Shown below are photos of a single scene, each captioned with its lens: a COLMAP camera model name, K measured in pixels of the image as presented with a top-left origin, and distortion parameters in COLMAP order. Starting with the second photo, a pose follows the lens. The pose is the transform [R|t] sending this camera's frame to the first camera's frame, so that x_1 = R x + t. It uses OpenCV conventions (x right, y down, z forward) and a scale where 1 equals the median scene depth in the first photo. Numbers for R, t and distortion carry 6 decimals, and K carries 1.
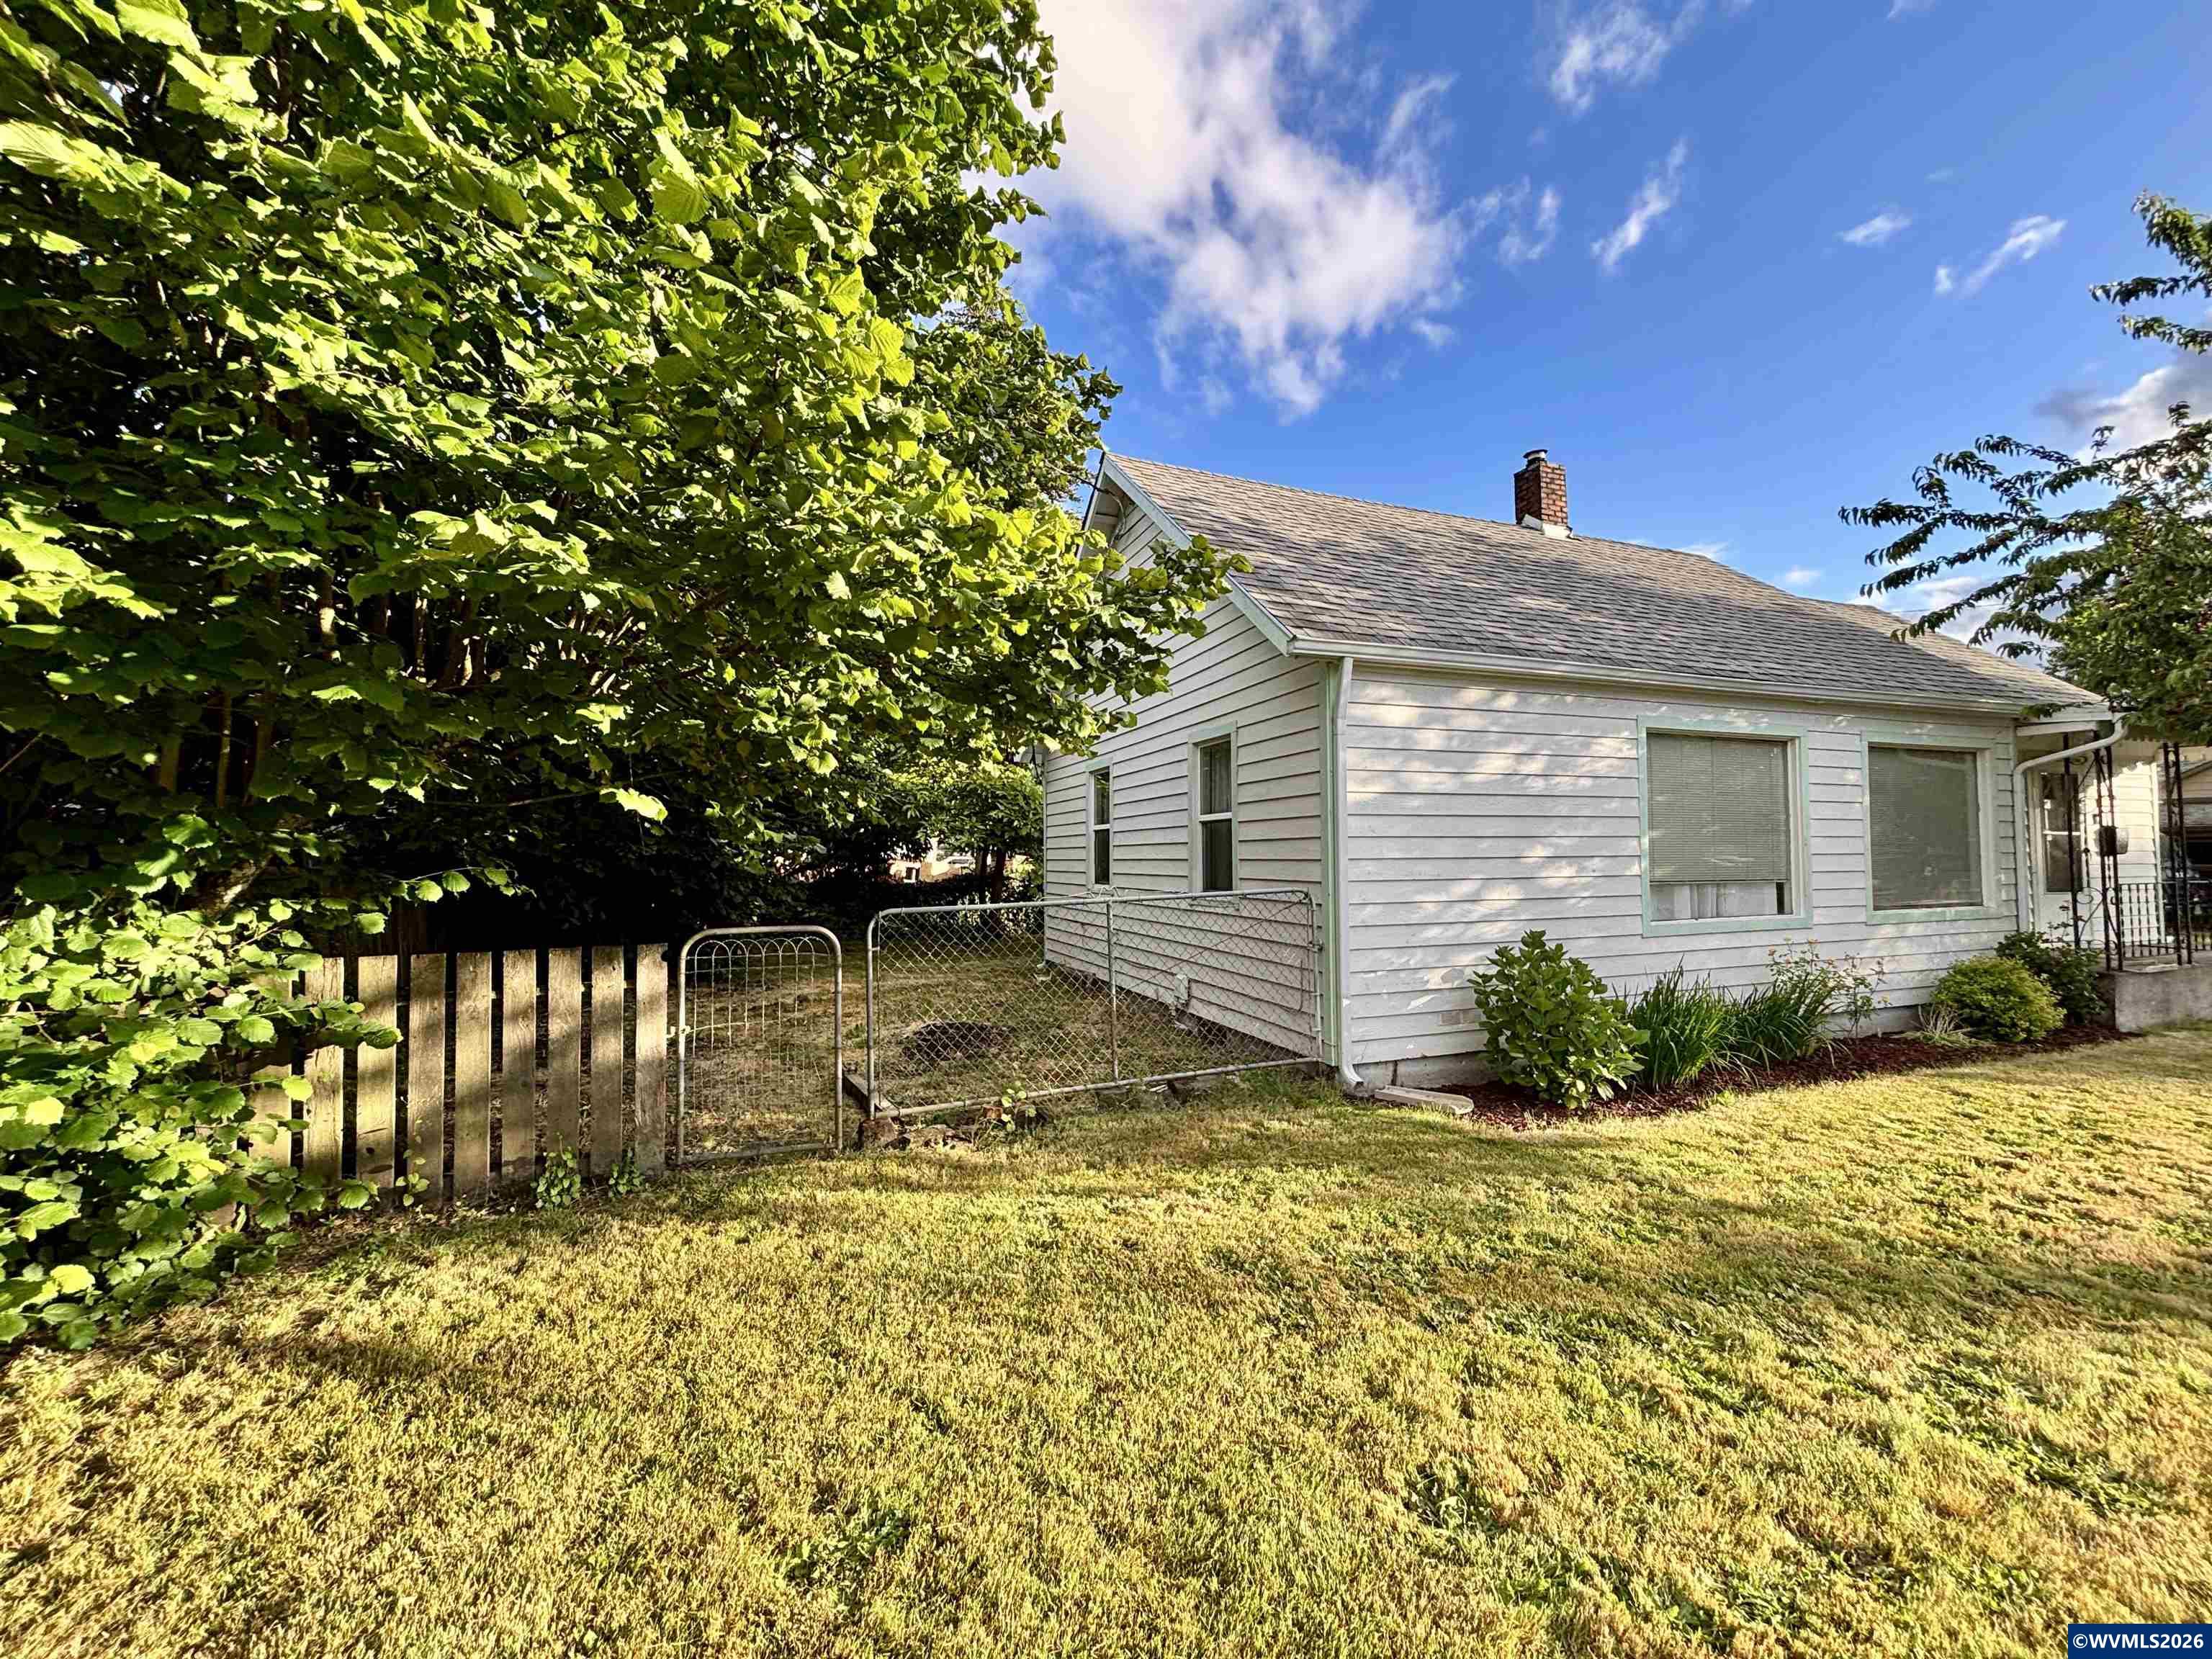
lens RADIAL K [[891.6, 0, 1110.2], [0, 891.6, 821.5], [0, 0, 1]] dist [0.000853, 0.000175]
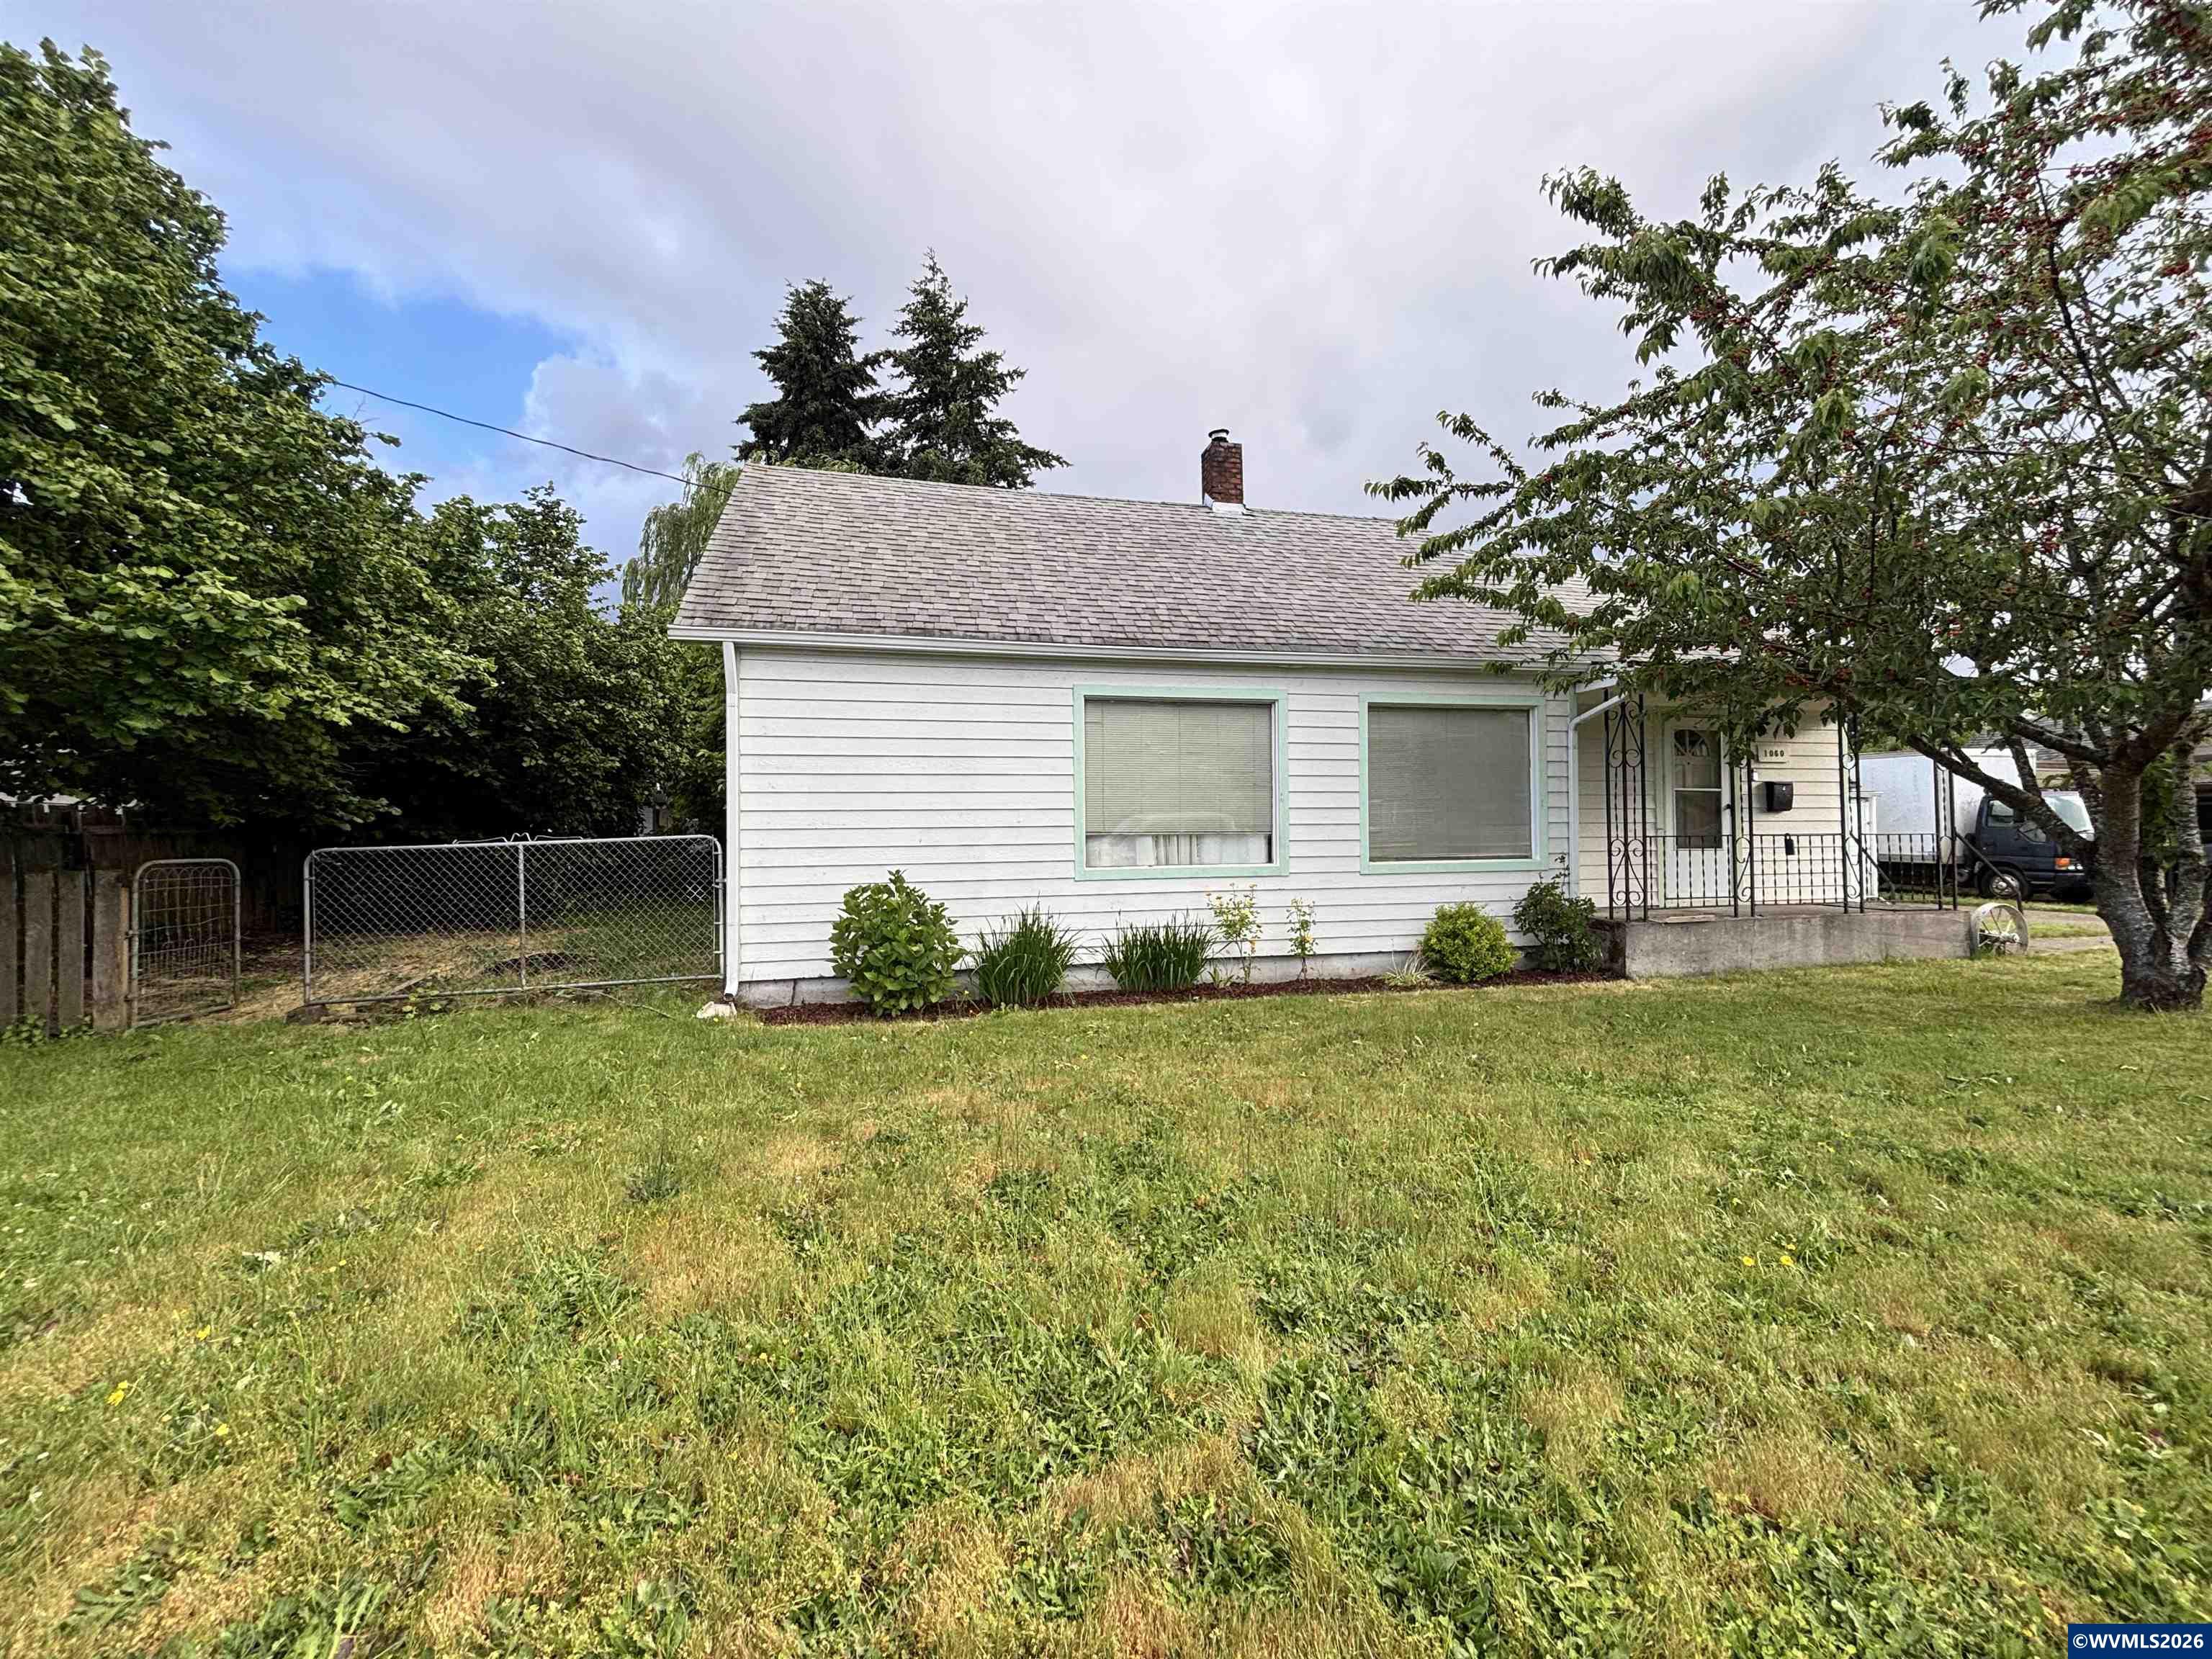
lens RADIAL K [[891.6, 0, 1110.2], [0, 891.6, 821.5], [0, 0, 1]] dist [0.000853, 0.000175]
pose [[0.991262, -0.018449, -0.130609, 0.702654], [0.016405, 0.999726, -0.016714, 0.066603], [0.130881, 0.014425, 0.991293, -0.095513]]
